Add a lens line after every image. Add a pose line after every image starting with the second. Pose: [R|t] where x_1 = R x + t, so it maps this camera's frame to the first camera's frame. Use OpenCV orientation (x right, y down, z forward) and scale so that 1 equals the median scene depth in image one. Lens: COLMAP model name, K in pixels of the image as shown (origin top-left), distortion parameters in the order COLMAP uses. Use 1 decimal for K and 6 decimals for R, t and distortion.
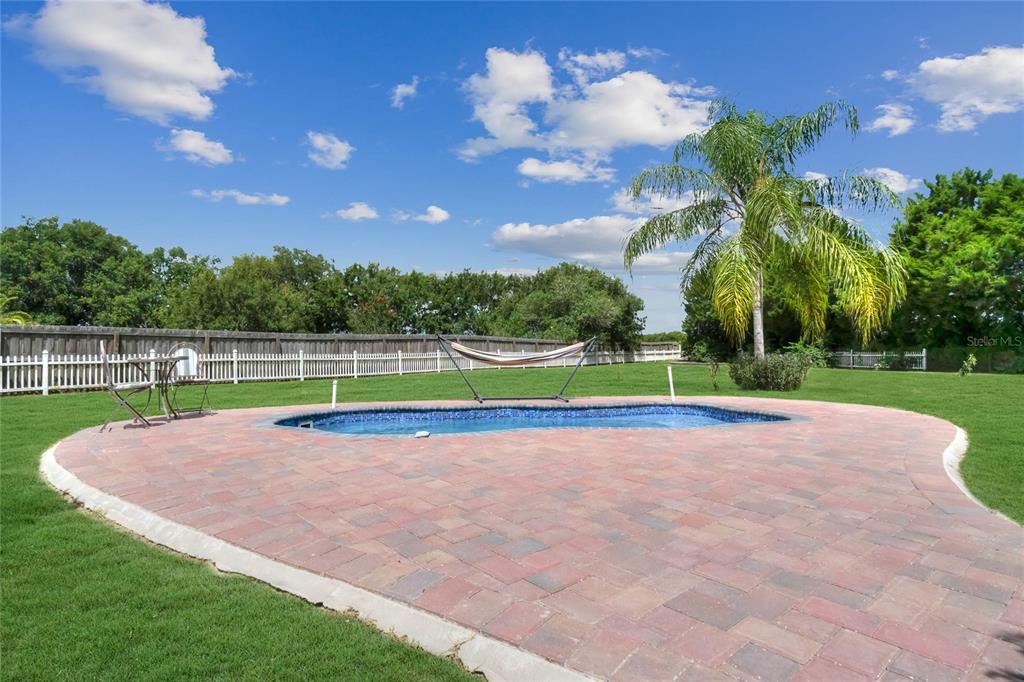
lens RADIAL K [[532.7, 0, 510.8], [0, 532.7, 346.6], [0, 0, 1]] dist [-0.001228, 0.001869]
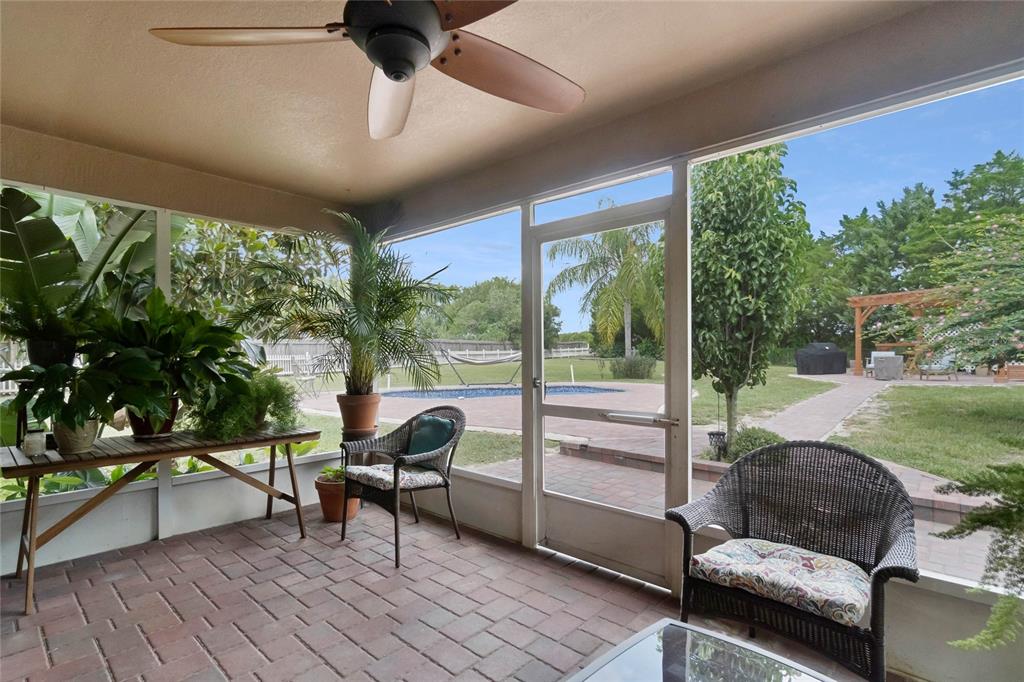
lens RADIAL K [[504.4, 0, 511.7], [0, 504.4, 340.3], [0, 0, 1]] dist [0.000515, 0.000391]
pose [[0.989285, -0.000052, 0.145998, -0.057302], [0.000222, 0.999999, -0.001151, -0.017300], [-0.145998, 0.001171, 0.989284, -0.256473]]
